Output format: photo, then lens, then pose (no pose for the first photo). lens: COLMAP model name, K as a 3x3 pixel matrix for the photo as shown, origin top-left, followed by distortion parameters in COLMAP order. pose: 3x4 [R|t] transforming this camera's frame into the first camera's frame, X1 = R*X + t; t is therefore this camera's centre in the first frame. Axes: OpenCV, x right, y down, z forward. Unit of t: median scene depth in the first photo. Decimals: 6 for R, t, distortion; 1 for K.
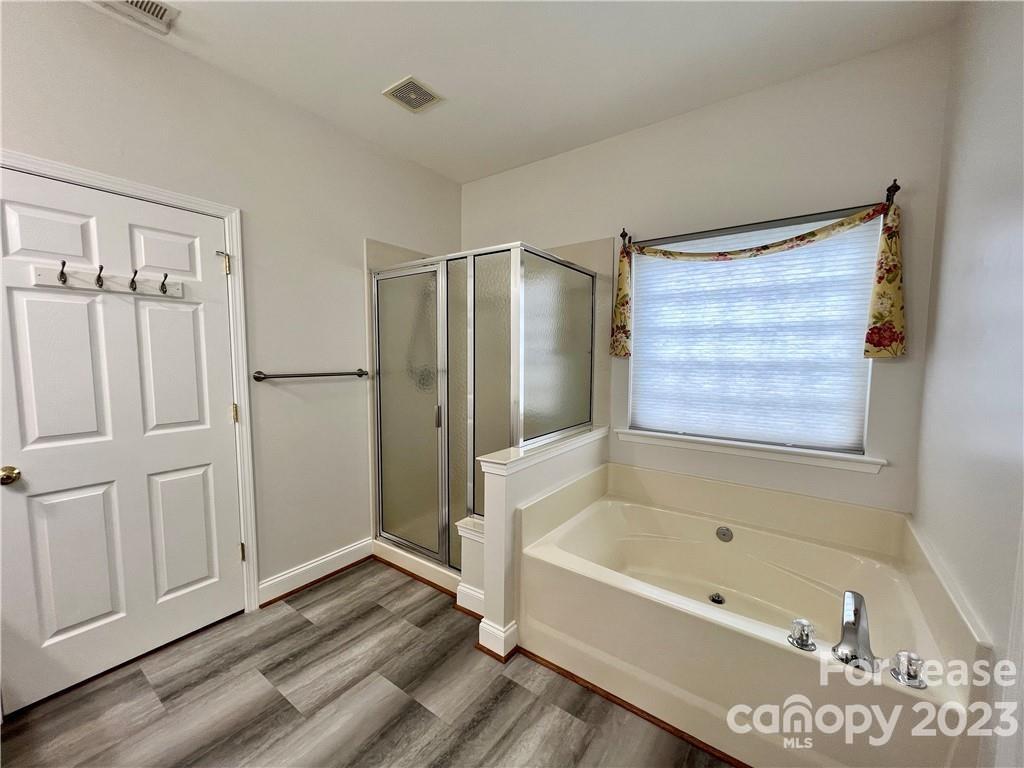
lens RADIAL K [[407.9, 0, 514.7], [0, 407.9, 387.9], [0, 0, 1]] dist [-0.002353, 0.001092]
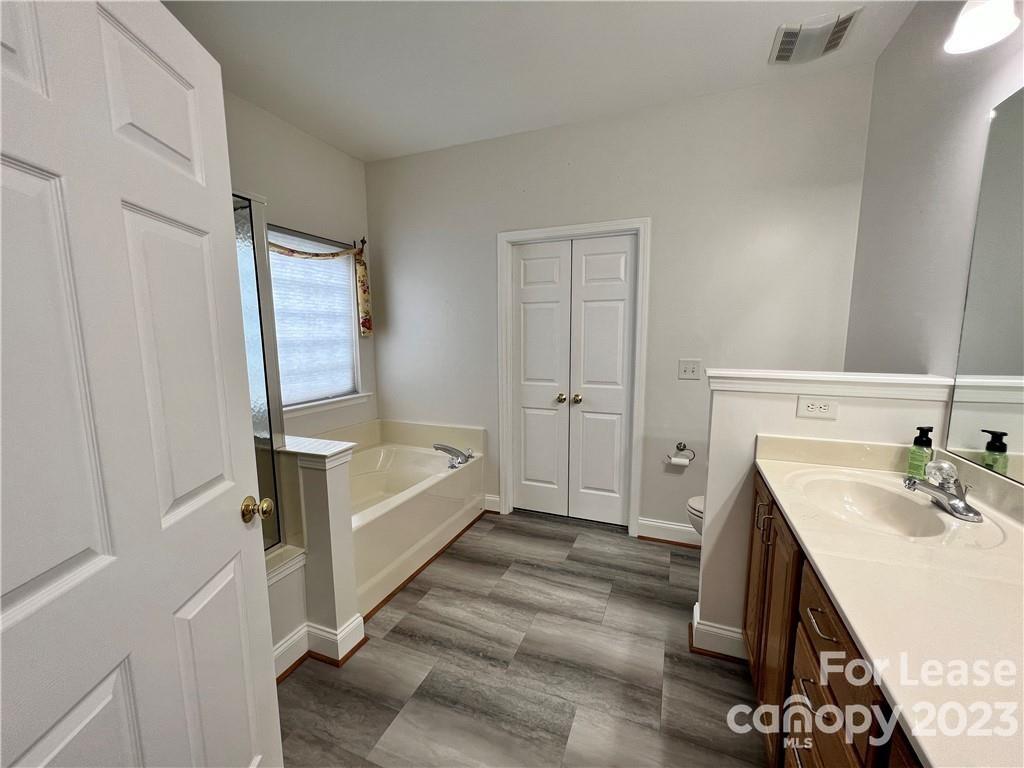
lens RADIAL K [[407.9, 0, 518.5], [0, 407.9, 387.8], [0, 0, 1]] dist [-0.002353, 0.001092]
pose [[-0.246249, -0.130447, 0.960388, -0.905254], [0.084338, 0.984258, 0.155314, -0.063424], [-0.965530, 0.119243, -0.231371, 0.711749]]
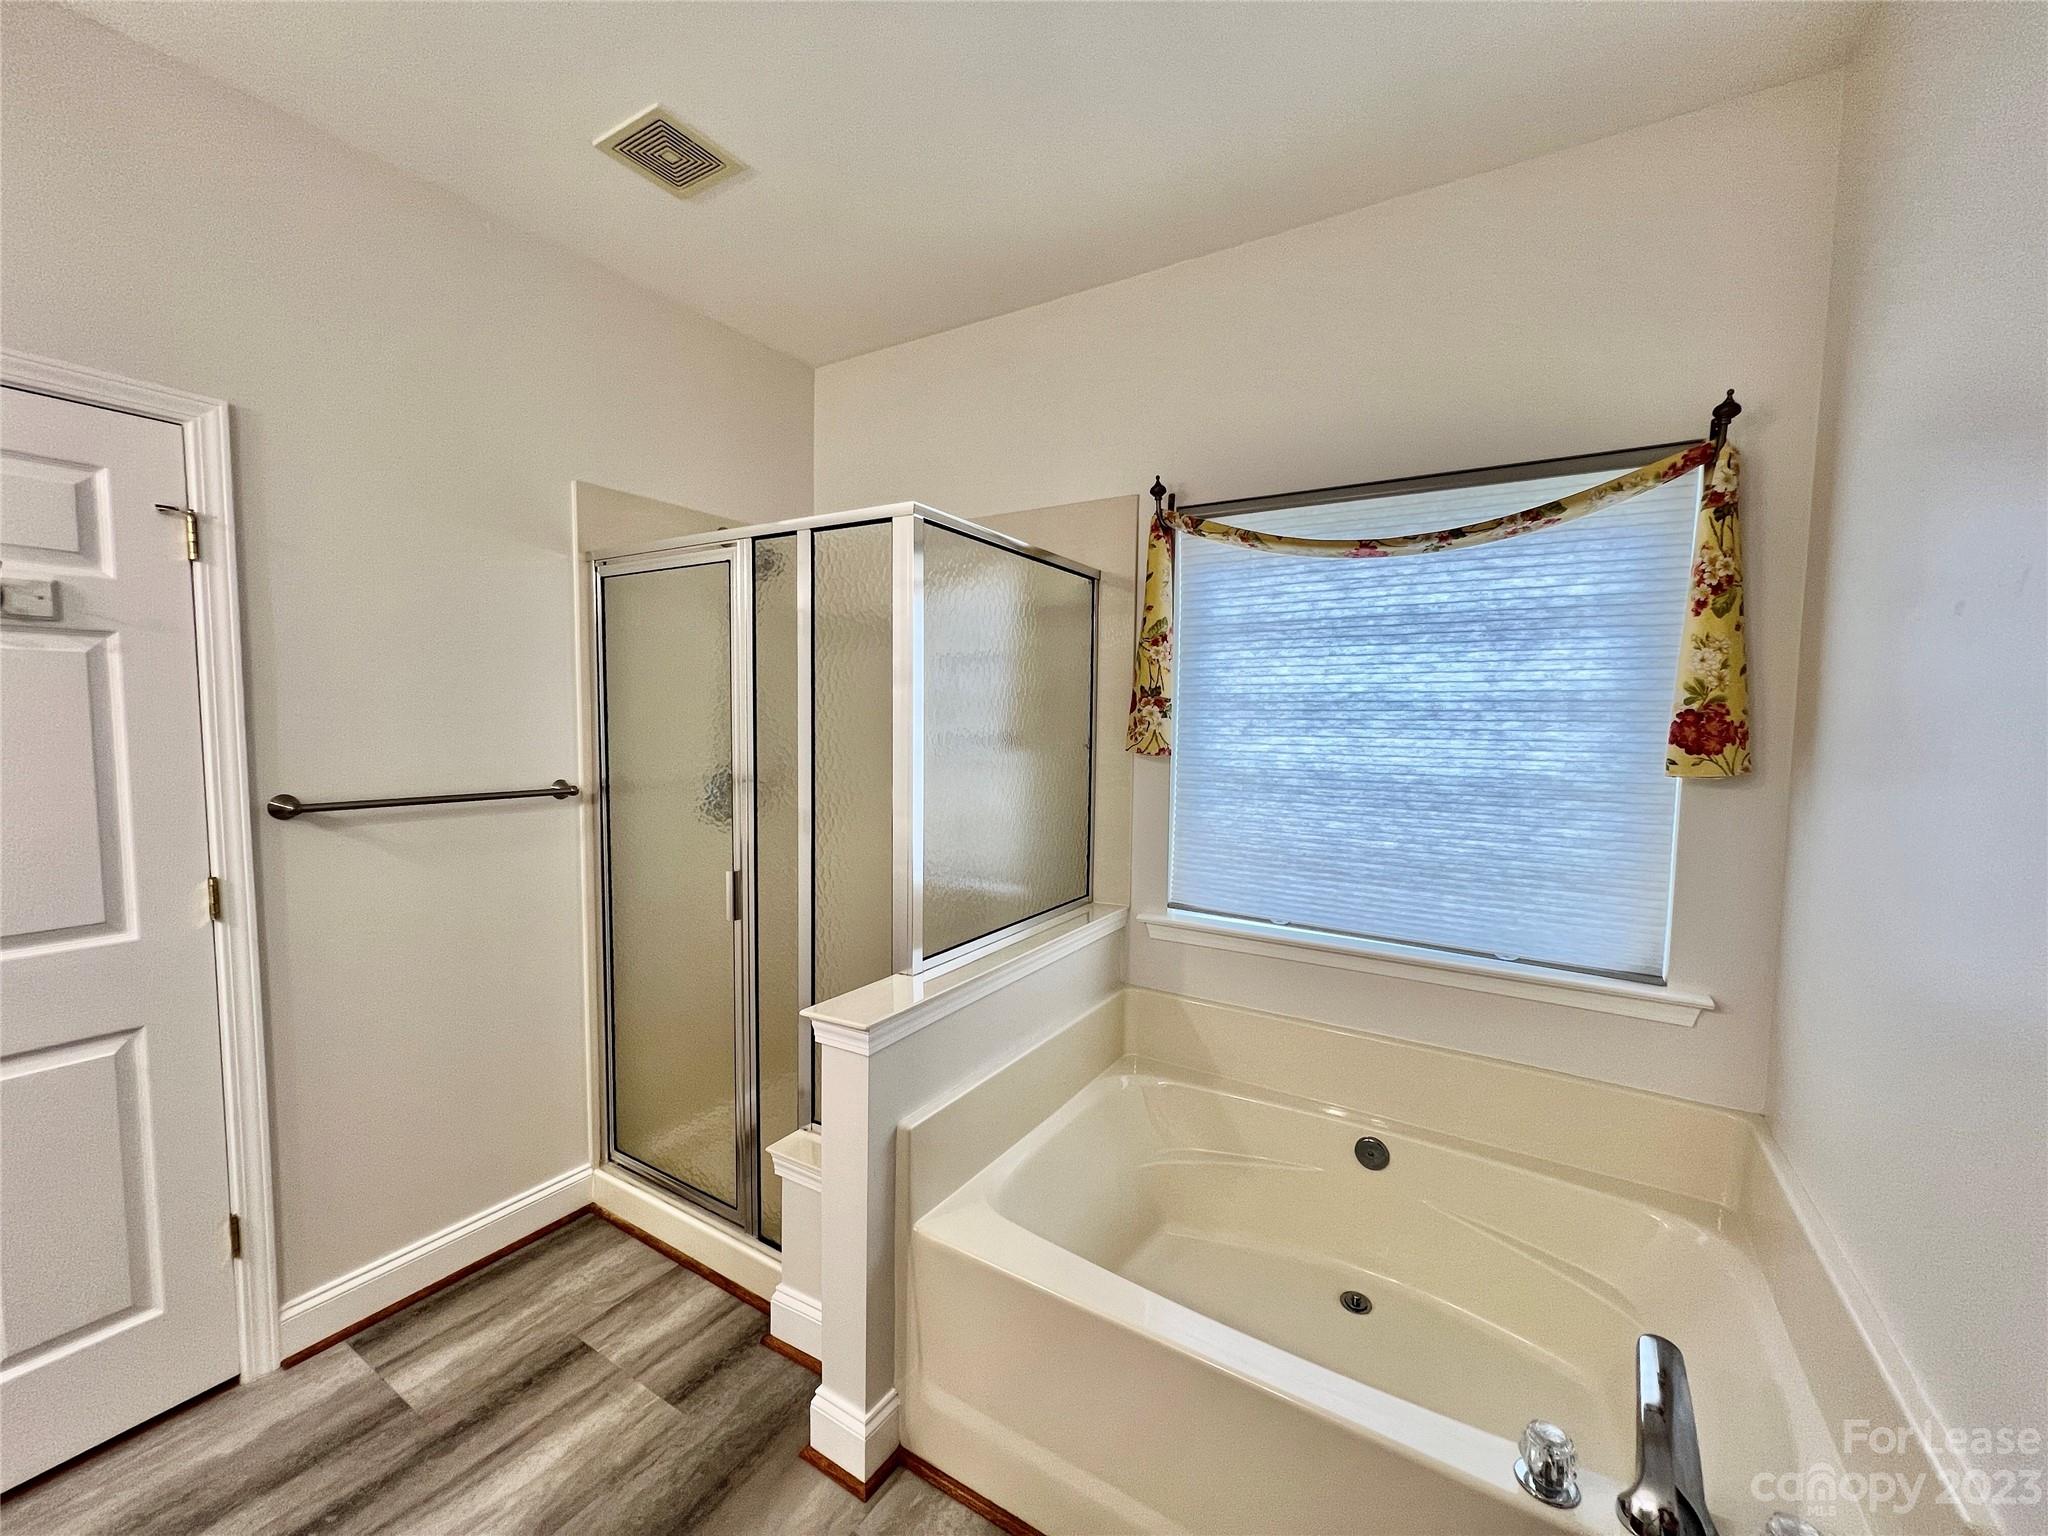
lens RADIAL K [[815.8, 0, 1028.5], [0, 815.8, 774.4], [0, 0, 1]] dist [-0.002353, 0.001092]
pose [[0.997398, 0.003703, 0.072002, 0.070458], [-0.002984, 0.999945, -0.010086, -0.058274], [-0.072036, 0.009845, 0.997353, 0.125632]]
